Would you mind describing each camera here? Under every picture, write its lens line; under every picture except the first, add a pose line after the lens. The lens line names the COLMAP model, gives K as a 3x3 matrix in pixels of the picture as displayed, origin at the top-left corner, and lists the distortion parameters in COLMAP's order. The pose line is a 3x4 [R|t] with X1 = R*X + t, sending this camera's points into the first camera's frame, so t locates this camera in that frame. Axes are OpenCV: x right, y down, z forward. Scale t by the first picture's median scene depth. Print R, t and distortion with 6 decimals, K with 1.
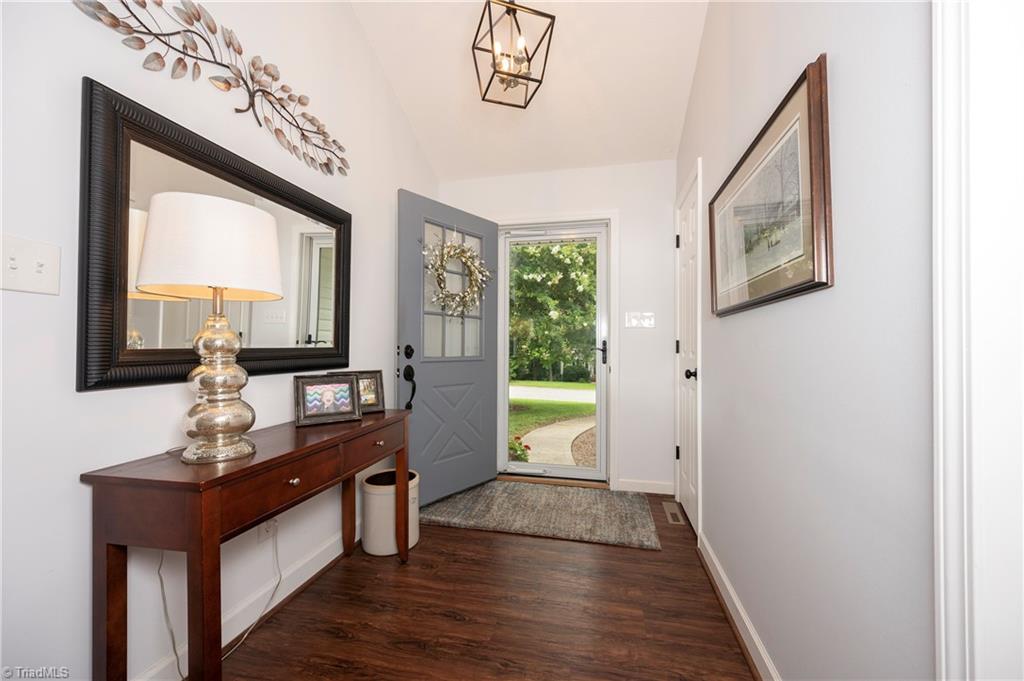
lens RADIAL K [[401.3, 0, 511.3], [0, 401.3, 337.7], [0, 0, 1]] dist [-0.001049, -0.000028]
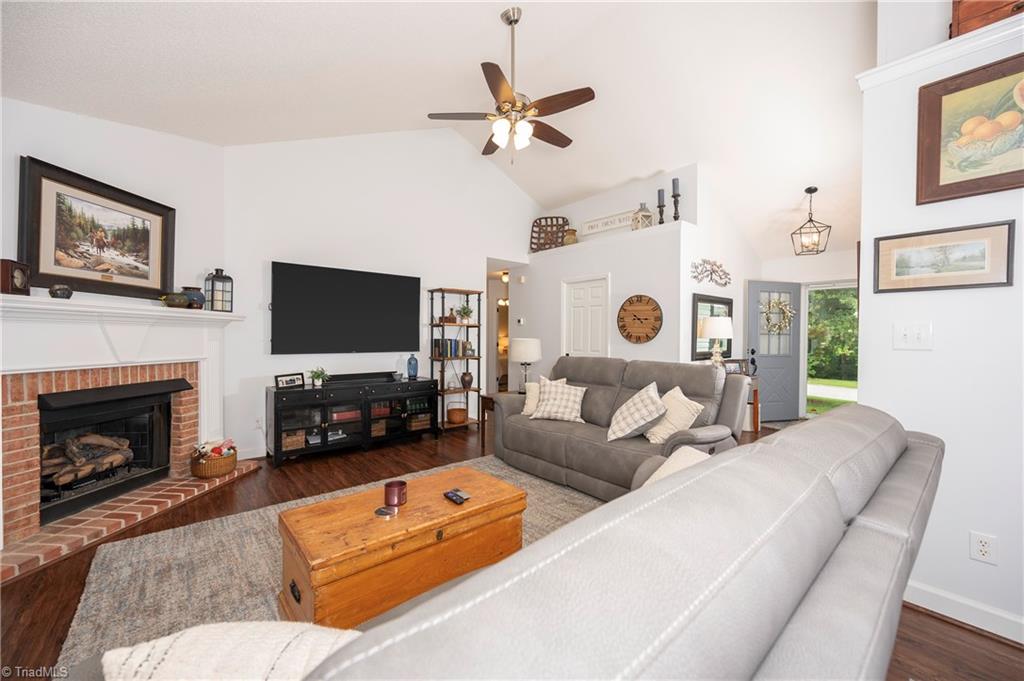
lens RADIAL K [[401.3, 0, 511.3], [0, 401.3, 337.7], [0, 0, 1]] dist [-0.001049, -0.000028]
pose [[0.802189, 0.006681, -0.597033, 0.002186], [0.007101, 0.999760, 0.020730, -0.101741], [0.597028, -0.020869, 0.801949, -1.636959]]
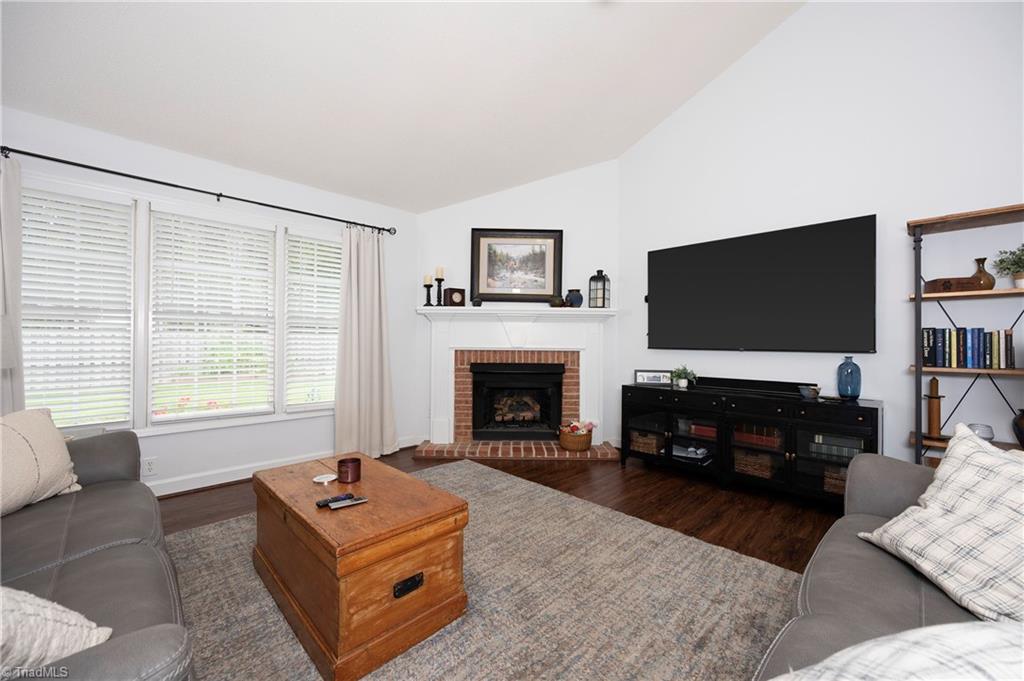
lens RADIAL K [[401.3, 0, 511.3], [0, 401.3, 337.7], [0, 0, 1]] dist [-0.001049, -0.000028]
pose [[-0.532005, -0.011727, -0.846660, -0.147867], [0.012243, 0.999693, -0.021540, -0.021315], [0.846653, -0.021825, -0.531698, -0.522613]]
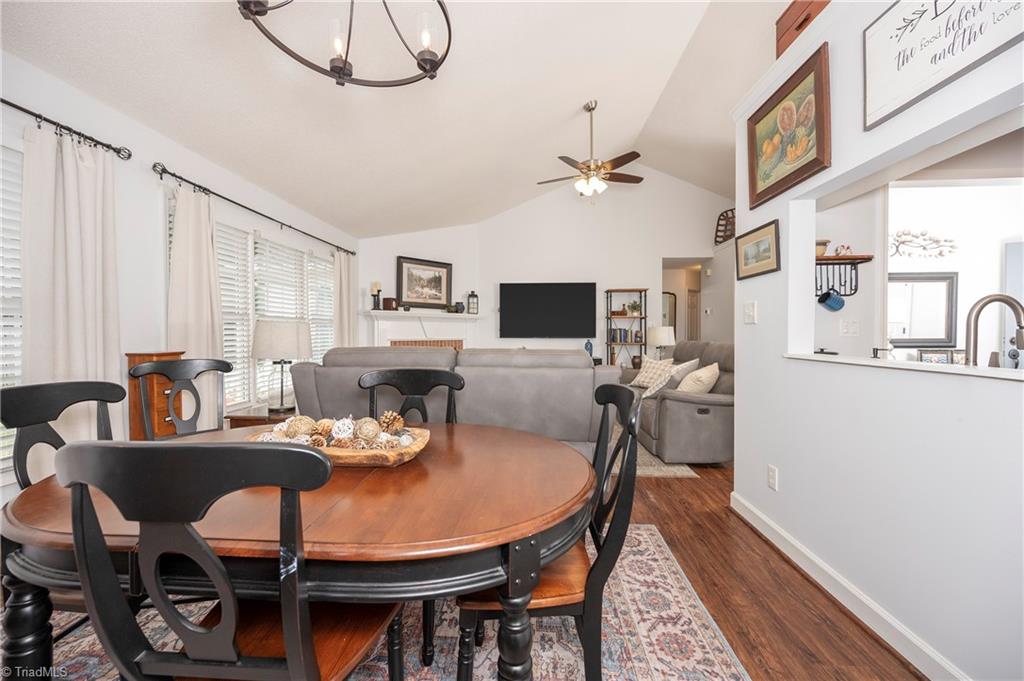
lens RADIAL K [[401.3, 0, 511.3], [0, 401.3, 337.7], [0, 0, 1]] dist [-0.001049, -0.000028]
pose [[0.172942, 0.012772, -0.984849, 1.006545], [0.022877, 0.999594, 0.016981, -0.053569], [0.984666, -0.025467, 0.172579, -1.311703]]
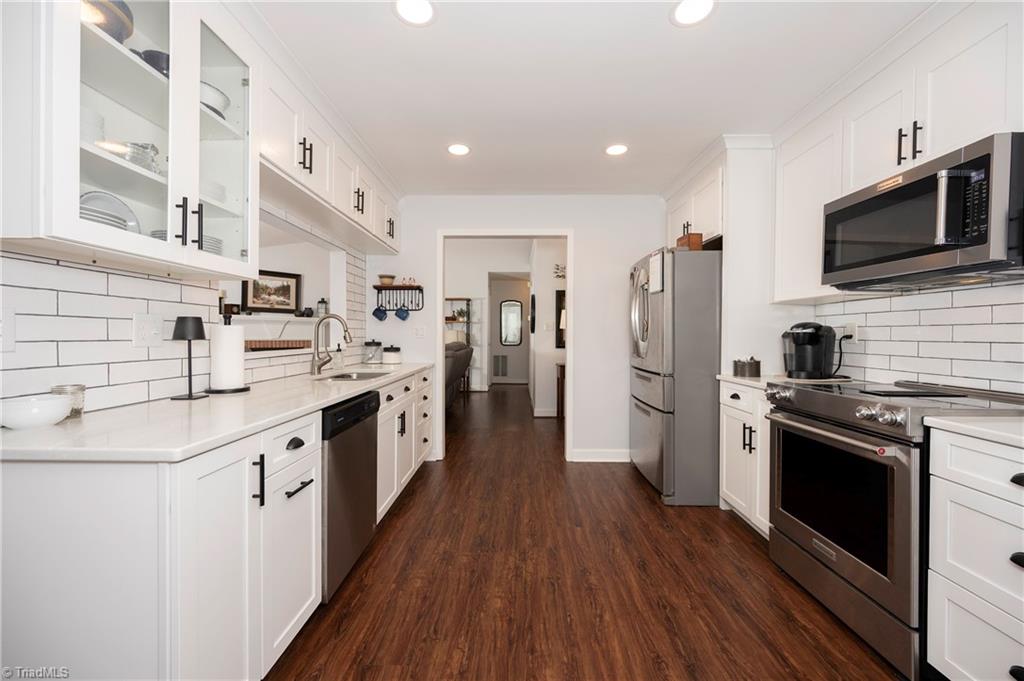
lens RADIAL K [[401.3, 0, 511.3], [0, 401.3, 337.7], [0, 0, 1]] dist [-0.001049, -0.000028]
pose [[0.213289, 0.007192, -0.976963, 1.691939], [0.013535, 0.999855, 0.010315, -0.031013], [0.976895, -0.015424, 0.213160, -0.309024]]
